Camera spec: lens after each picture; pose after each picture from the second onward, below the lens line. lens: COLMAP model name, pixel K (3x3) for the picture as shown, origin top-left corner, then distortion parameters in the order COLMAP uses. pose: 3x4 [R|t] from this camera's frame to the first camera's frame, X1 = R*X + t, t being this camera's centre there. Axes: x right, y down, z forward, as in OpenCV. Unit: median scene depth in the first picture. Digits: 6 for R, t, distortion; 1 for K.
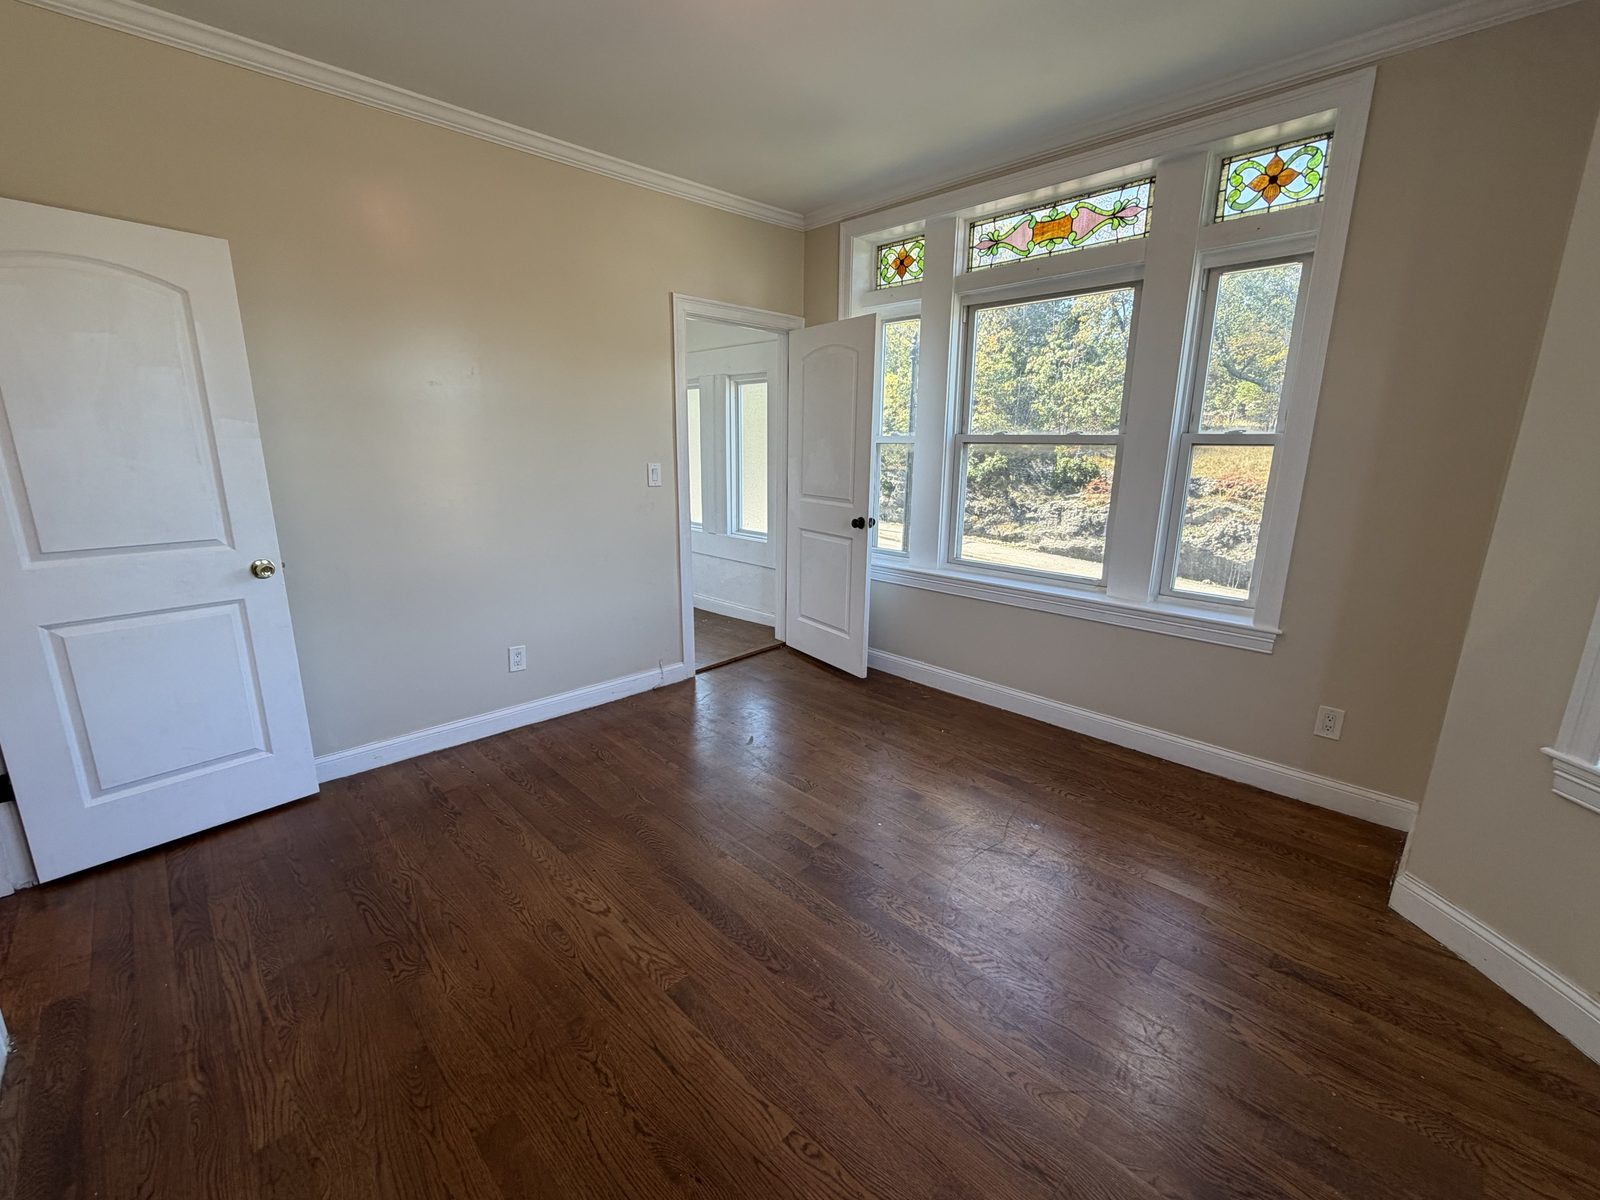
lens RADIAL K [[664.6, 0, 807.9], [0, 664.6, 591.9], [0, 0, 1]] dist [0.000115, 0.000372]
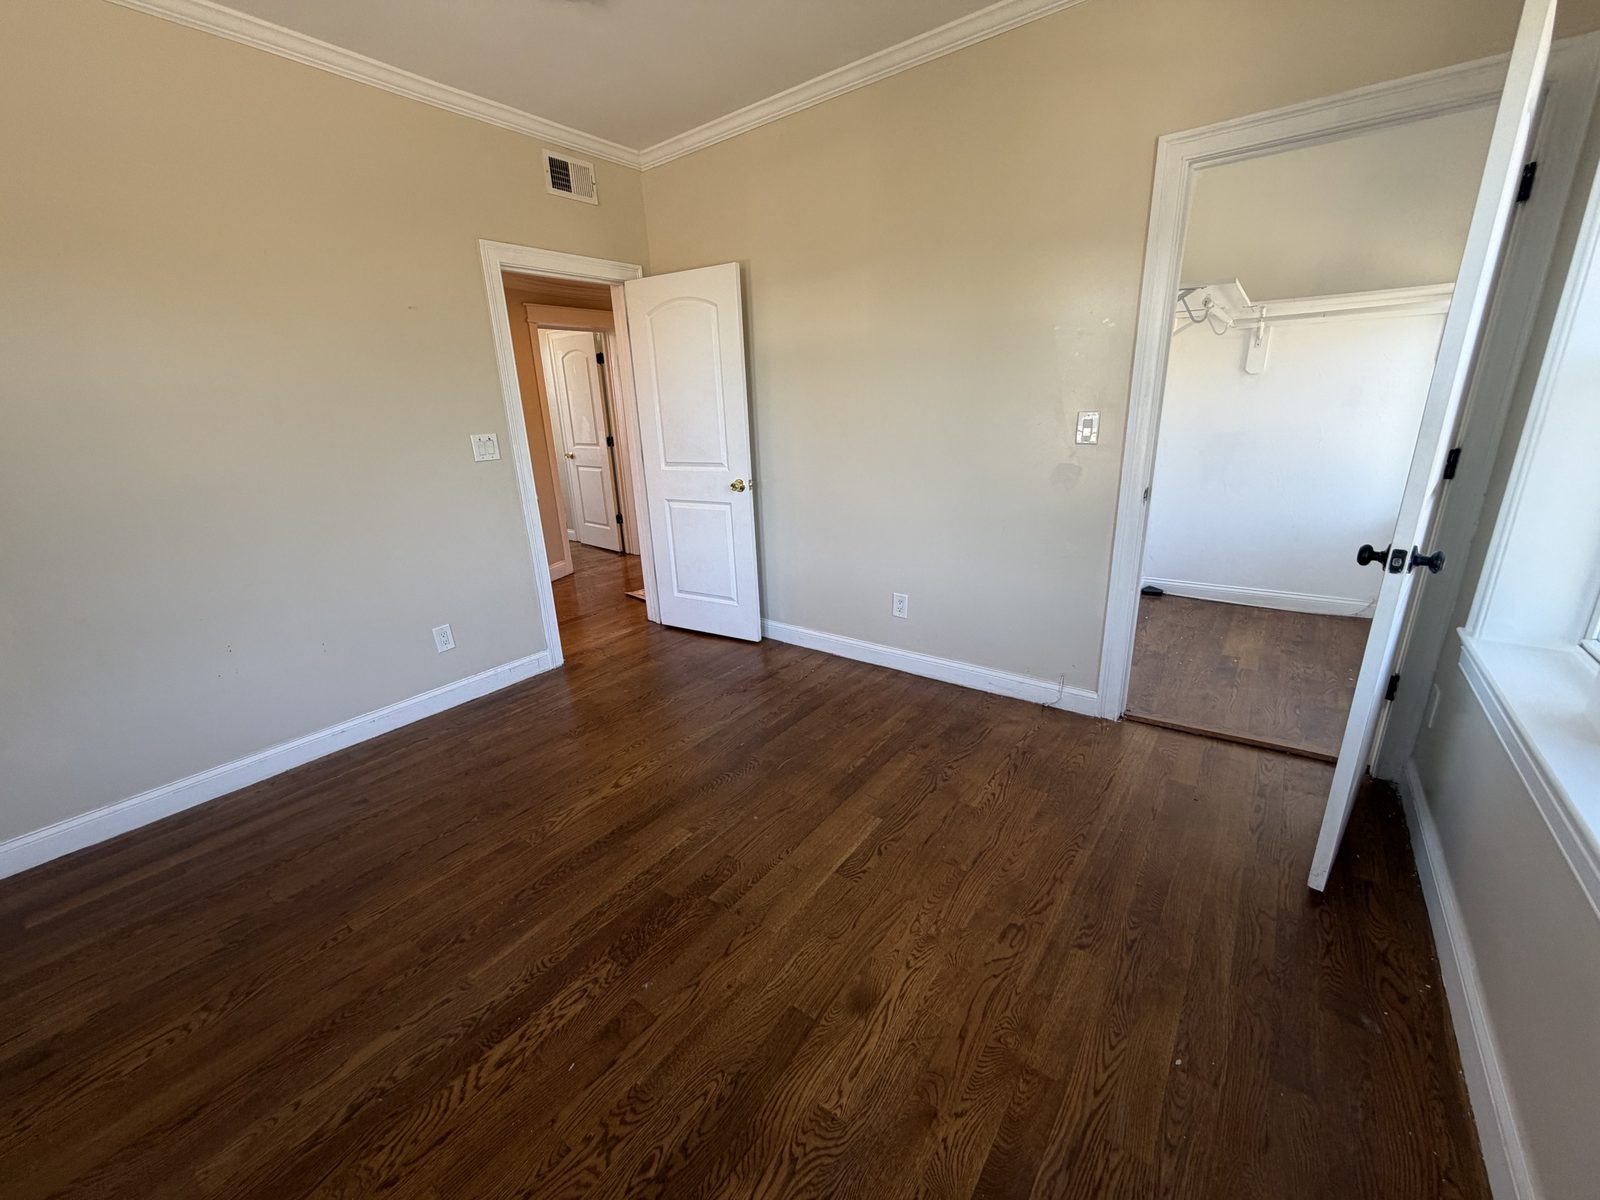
lens RADIAL K [[637.7, 0, 796.3], [0, 637.7, 599.7], [0, 0, 1]] dist [-0.003266, 0.000013]
pose [[0.141098, 0.278931, -0.949889, 0.500899], [-0.177878, 0.951016, 0.252840, -0.136018], [0.973884, 0.133289, 0.183802, 0.681621]]
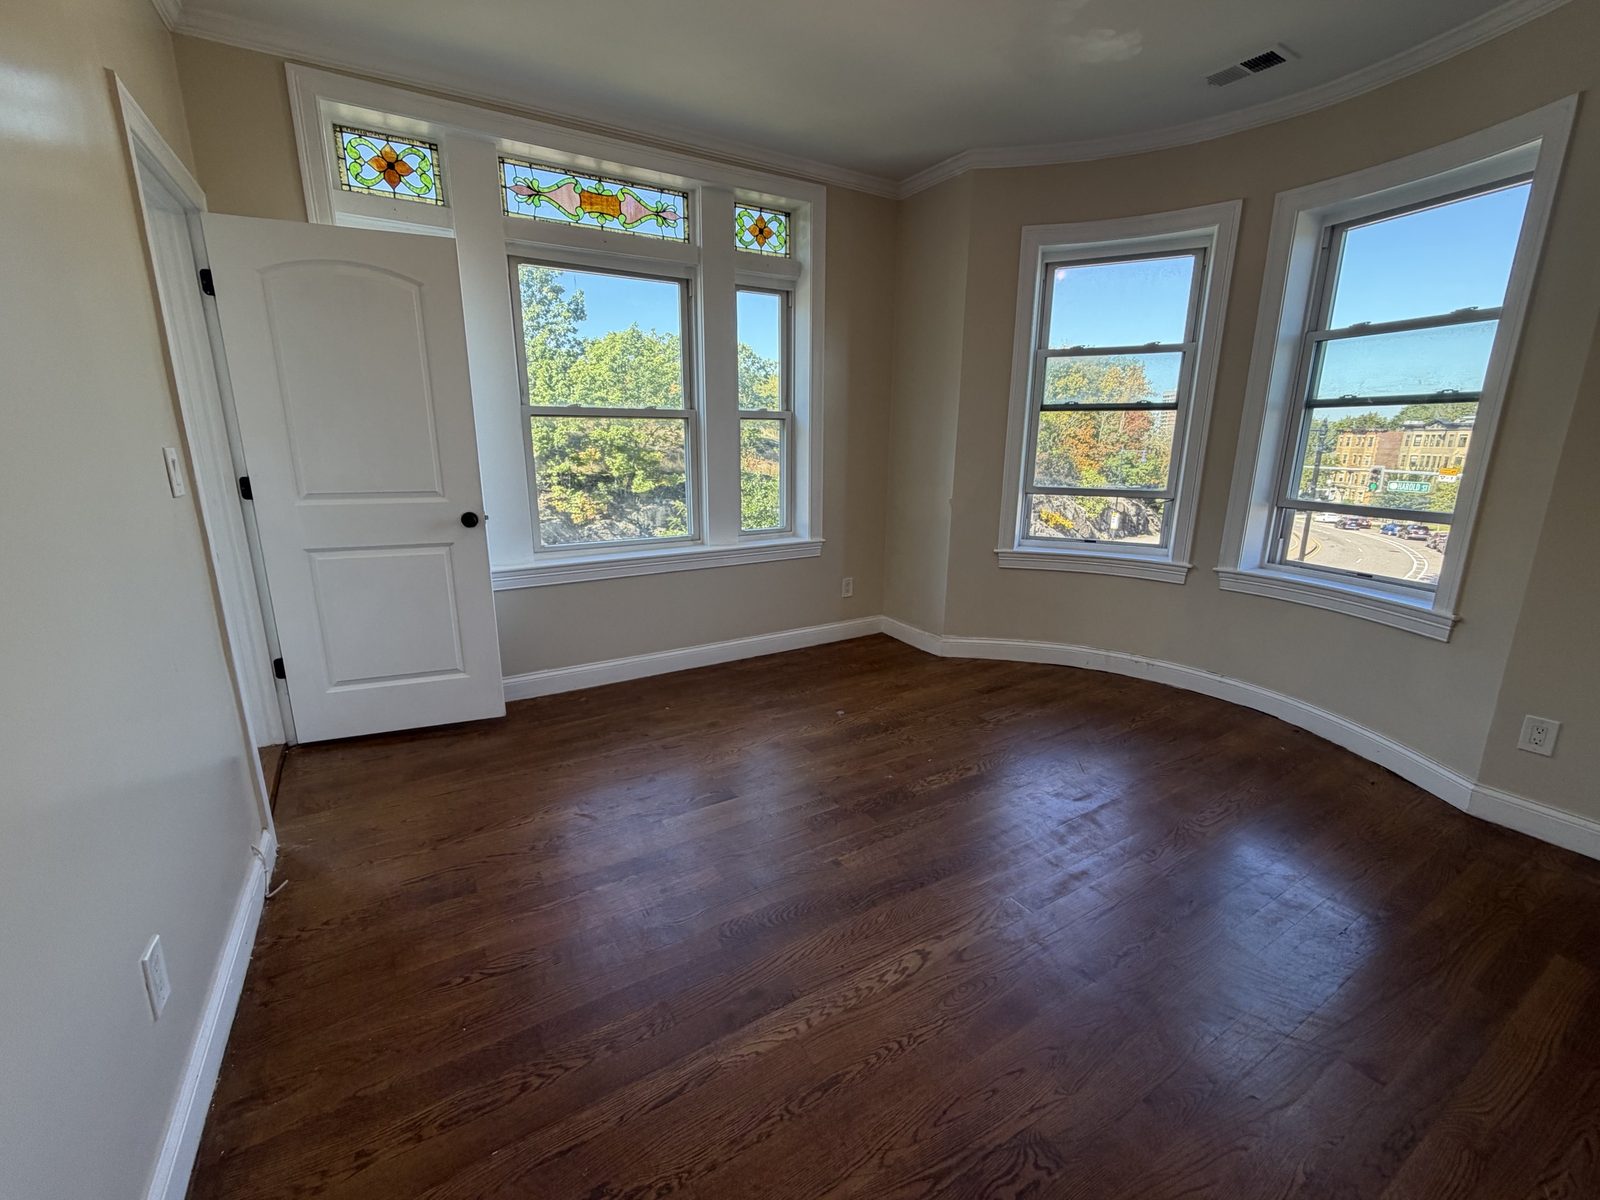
lens RADIAL K [[664.6, 0, 790.9], [0, 664.6, 593.4], [0, 0, 1]] dist [0.000115, 0.000372]
pose [[0.247706, -0.233728, 0.940220, -0.671426], [0.211759, 0.960060, 0.182872, -0.101574], [-0.945410, 0.153802, 0.287307, 0.541264]]
